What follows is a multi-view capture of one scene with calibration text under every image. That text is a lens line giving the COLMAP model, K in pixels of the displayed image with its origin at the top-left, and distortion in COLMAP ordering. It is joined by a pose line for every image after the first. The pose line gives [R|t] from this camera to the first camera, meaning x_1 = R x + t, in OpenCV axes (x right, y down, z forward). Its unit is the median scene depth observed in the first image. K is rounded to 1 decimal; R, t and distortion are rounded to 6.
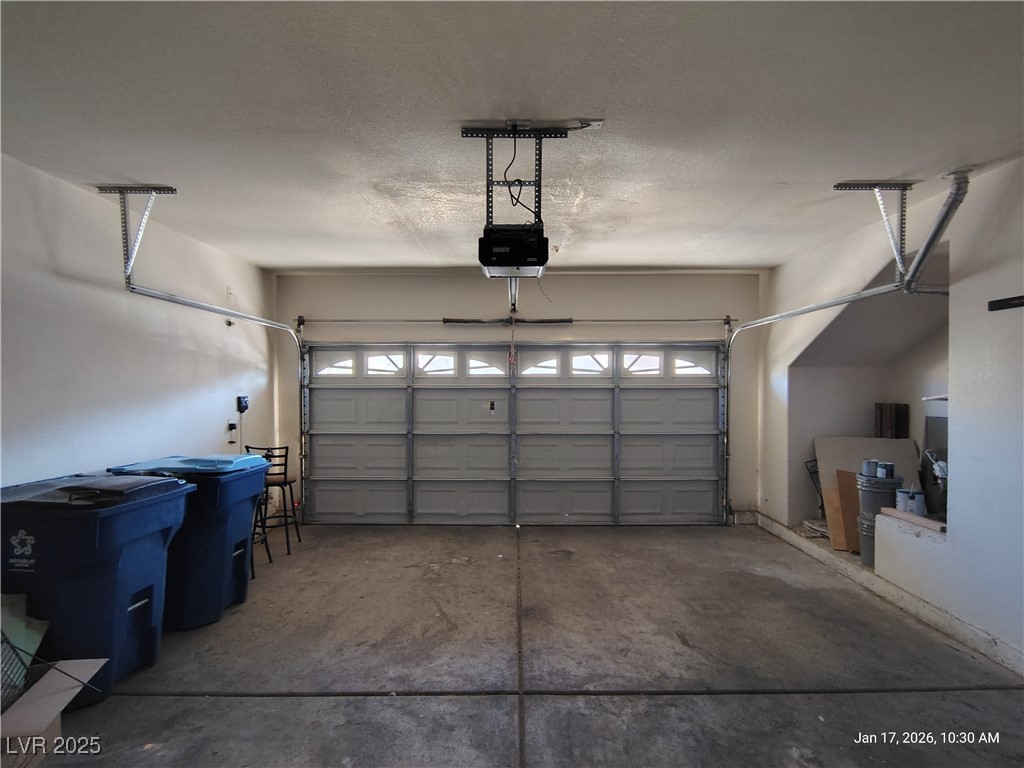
lens RADIAL K [[476.2, 0, 513.7], [0, 476.2, 387.6], [0, 0, 1]] dist [-0.009405, 0.001588]
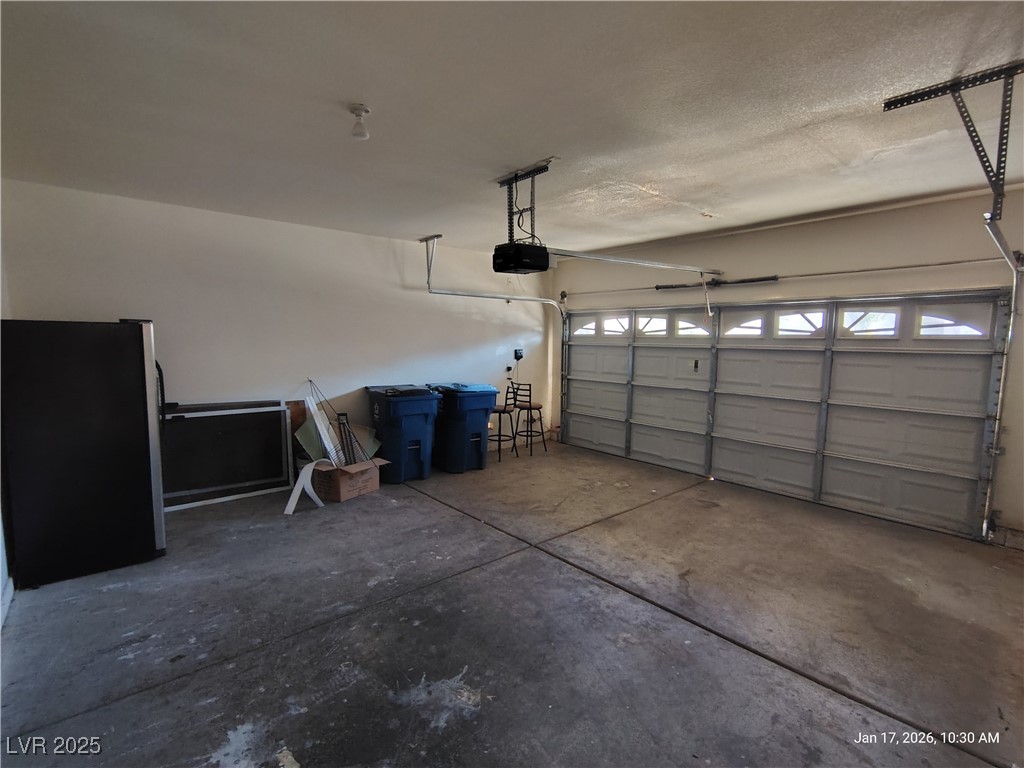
lens RADIAL K [[476.2, 0, 509.1], [0, 476.2, 385.4], [0, 0, 1]] dist [-0.009405, 0.001588]
pose [[0.654378, 0.082288, -0.751676, 0.515855], [-0.016374, 0.995370, 0.094711, -0.009562], [0.755990, -0.049669, 0.652696, -0.020598]]
